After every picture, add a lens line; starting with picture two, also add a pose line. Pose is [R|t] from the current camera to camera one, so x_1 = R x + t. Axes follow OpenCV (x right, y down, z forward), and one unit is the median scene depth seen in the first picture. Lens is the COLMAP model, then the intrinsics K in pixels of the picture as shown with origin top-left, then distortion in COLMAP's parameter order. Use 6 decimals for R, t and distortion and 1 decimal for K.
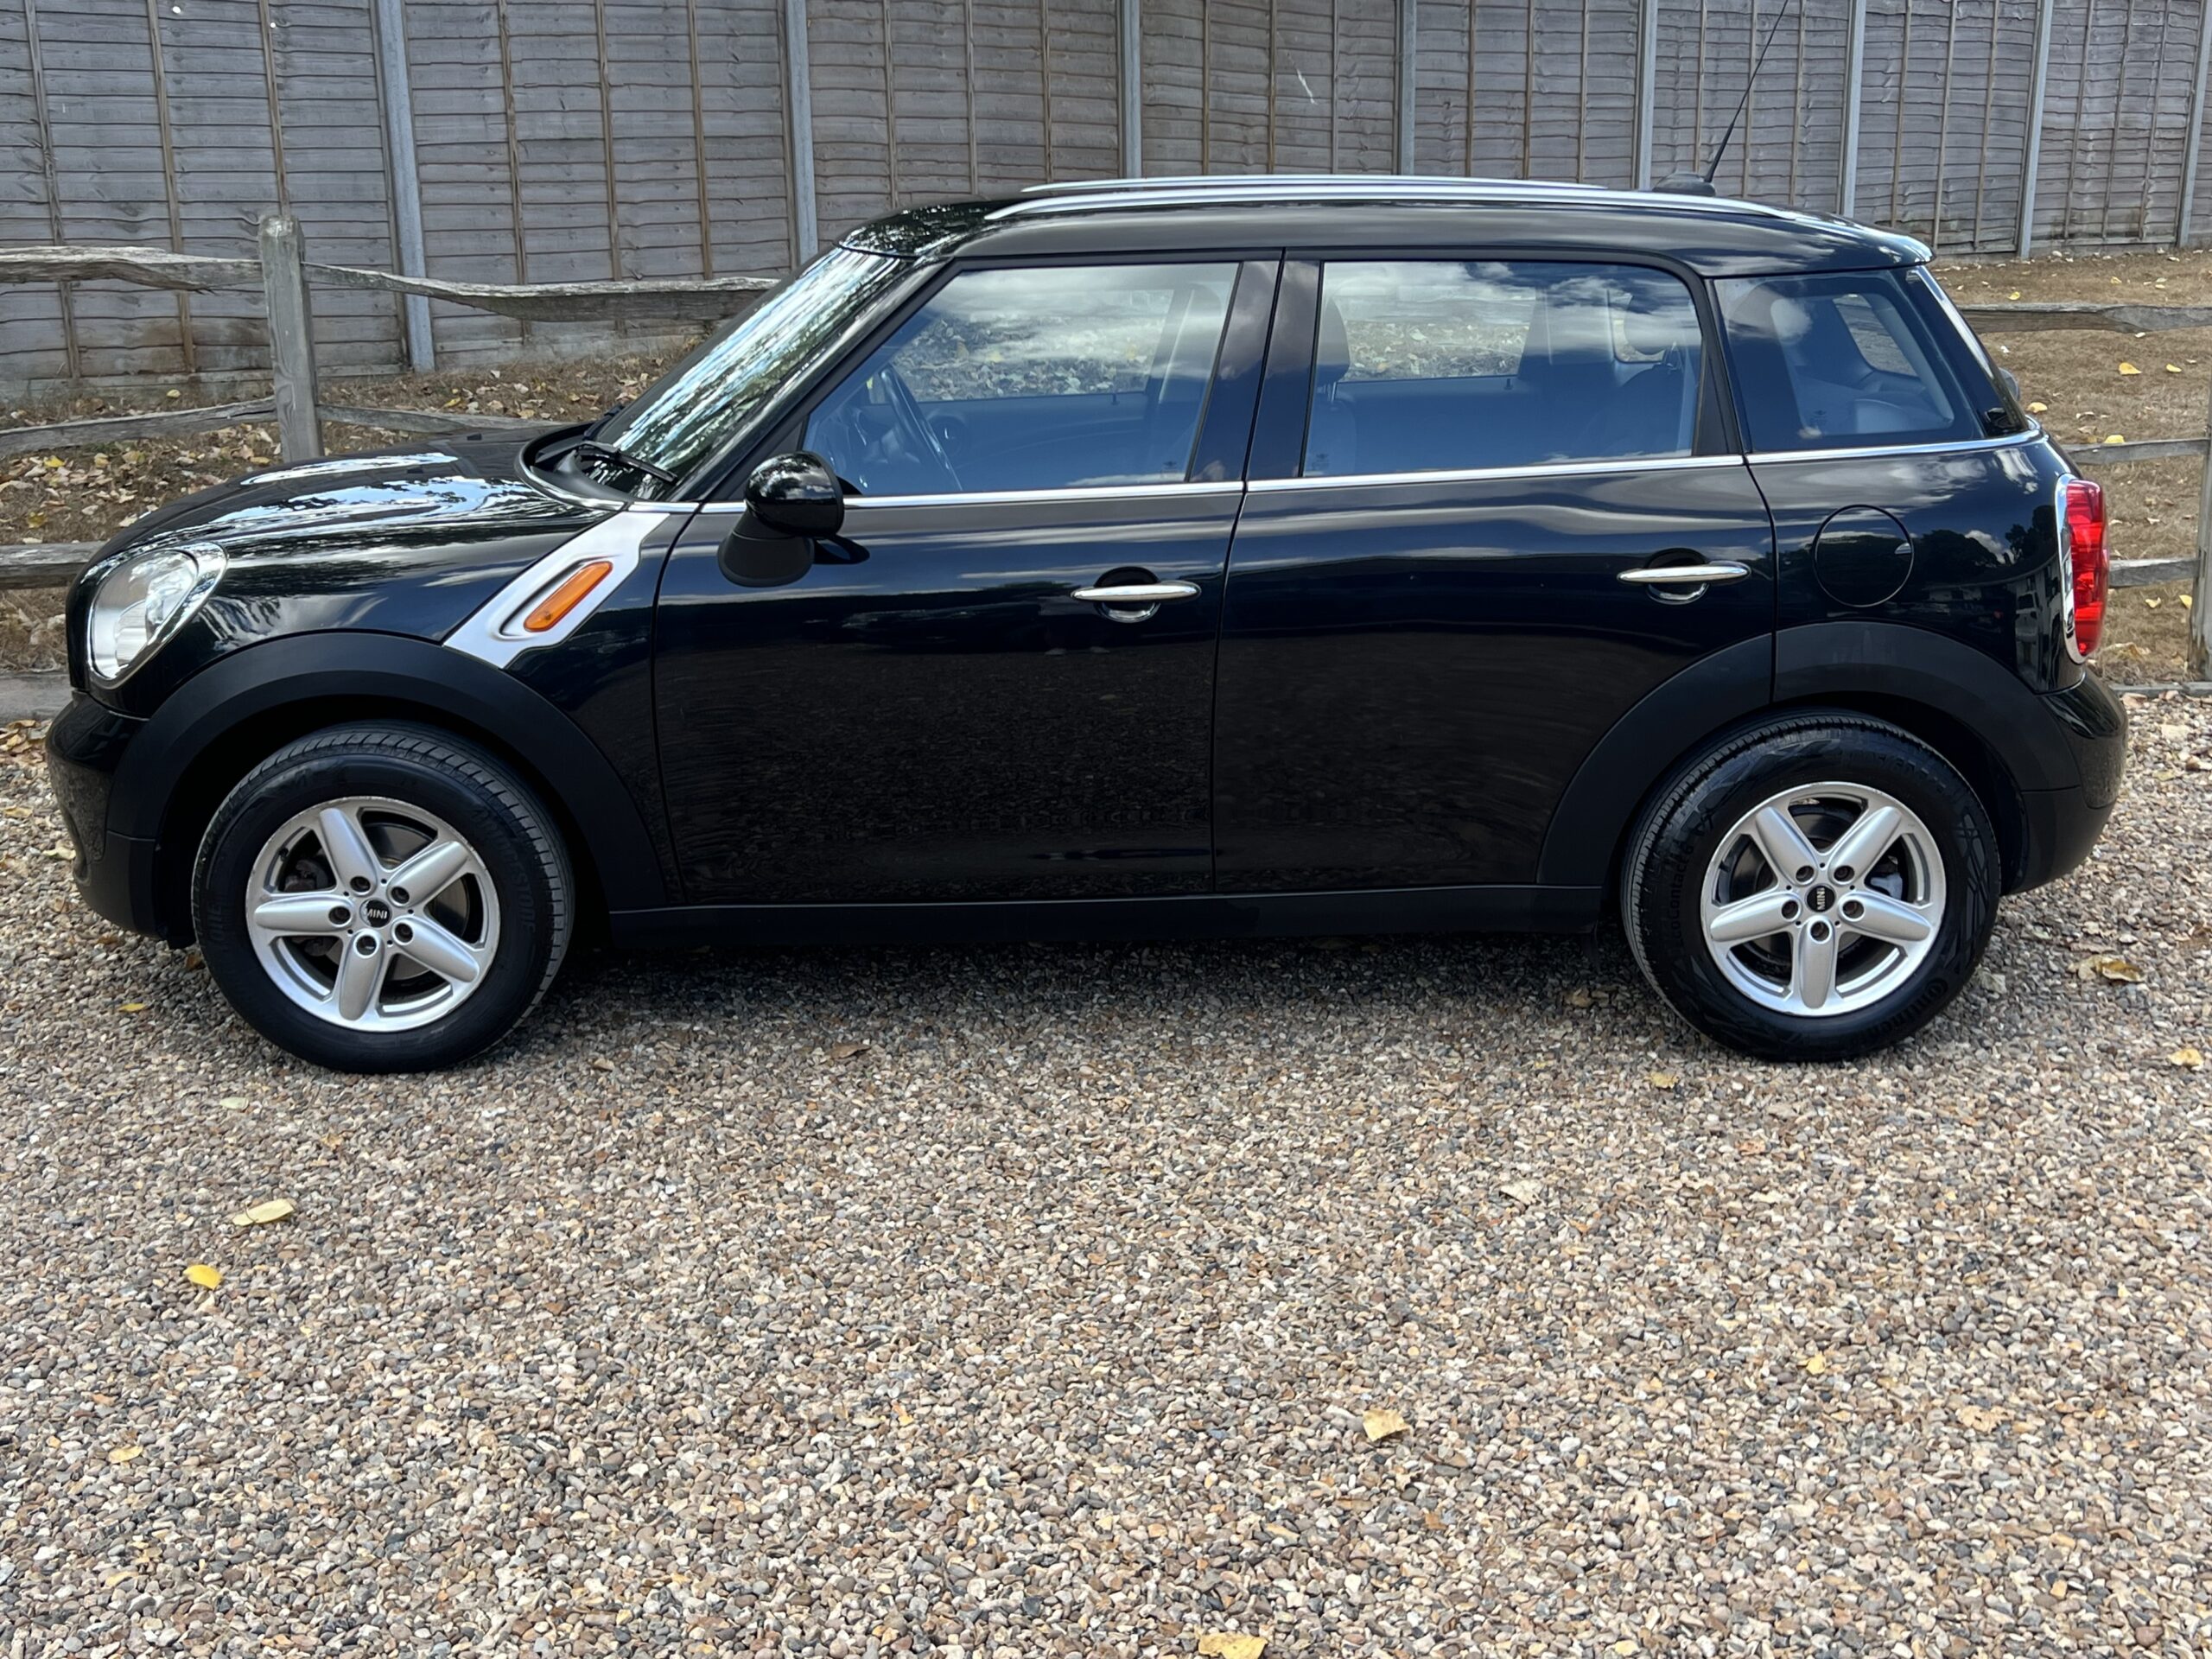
lens RADIAL K [[2380.2, 0, 1112.5], [0, 2380.2, 826.9], [0, 0, 1]] dist [0.031286, 0.000000]
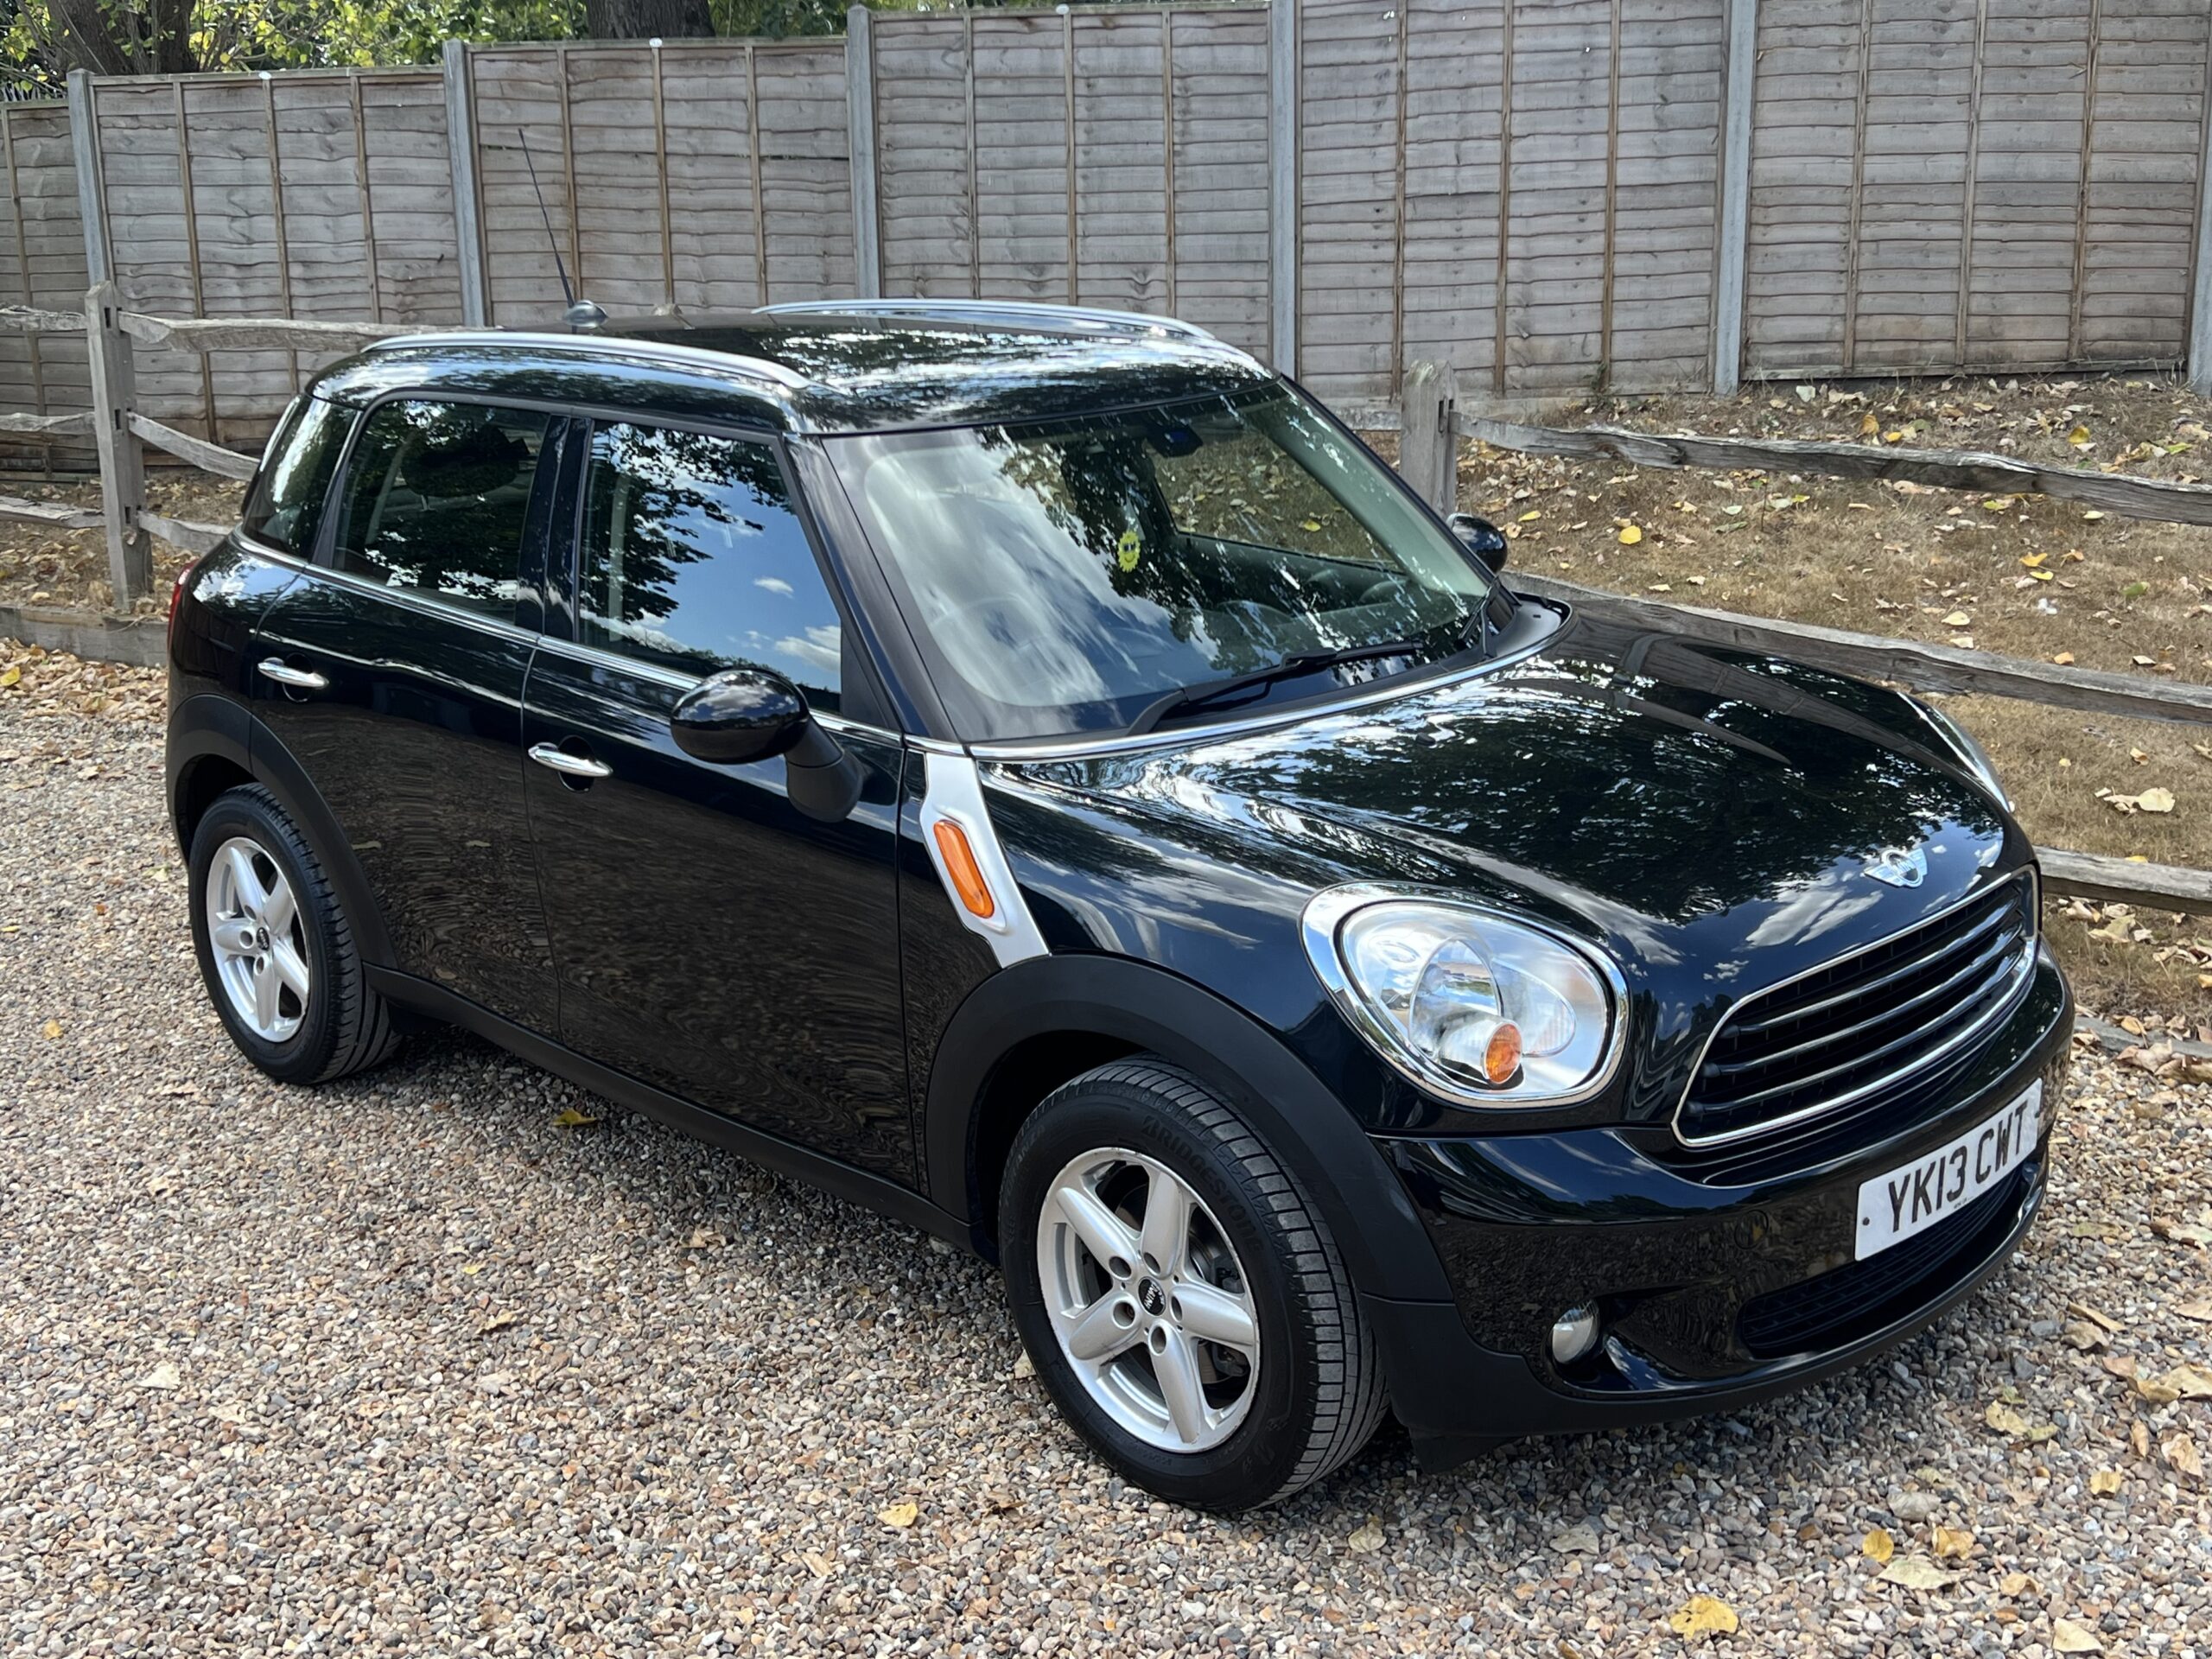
lens RADIAL K [[2497.3, 0, 1098.2], [0, 2497.3, 837.7], [0, 0, 1]] dist [0.040928, 0.000000]
pose [[0.703174, 0.170627, -0.690241, 0.457268], [-0.170484, 0.982921, 0.069299, -0.082884], [0.690276, 0.068945, 0.720253, 0.199581]]
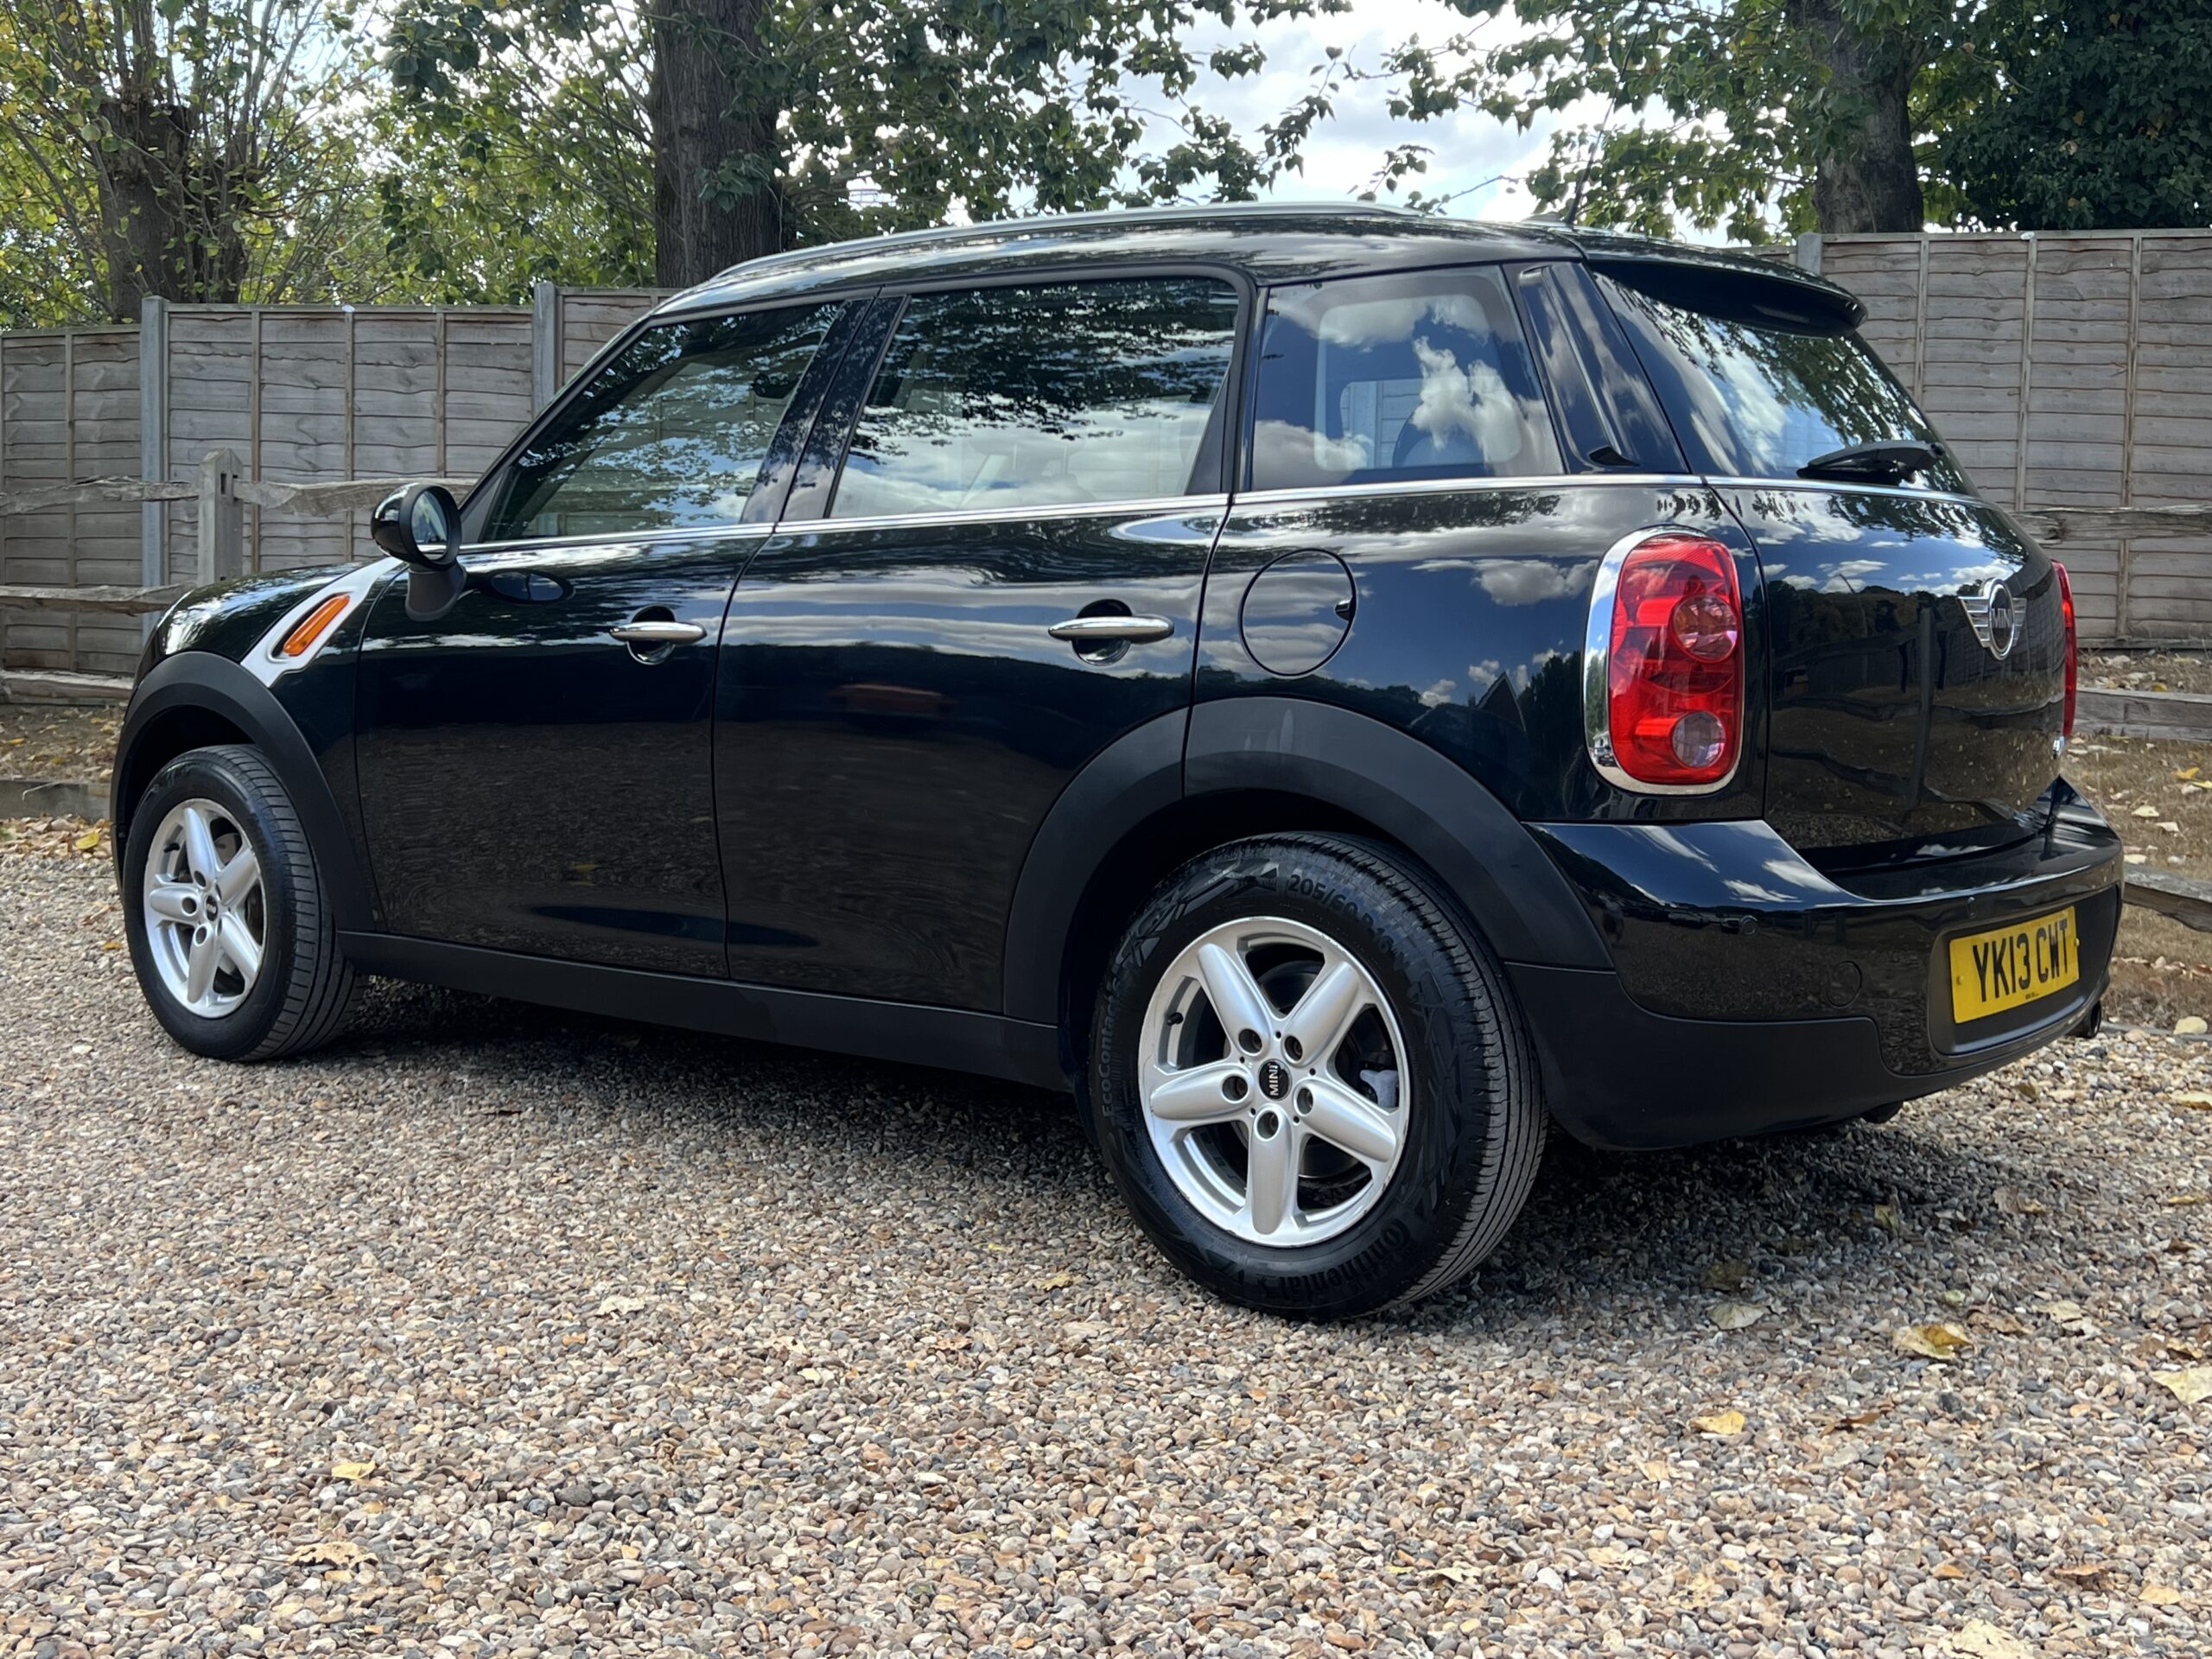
lens RADIAL K [[2380.2, 0, 1104.5], [0, 2380.2, 830.9], [0, 0, 1]] dist [0.031286, 0.000000]
pose [[0.760108, 0.071860, -0.645811, 0.323506], [-0.195549, 0.973091, -0.121880, 0.024470], [0.619675, 0.218930, 0.753706, 0.178525]]
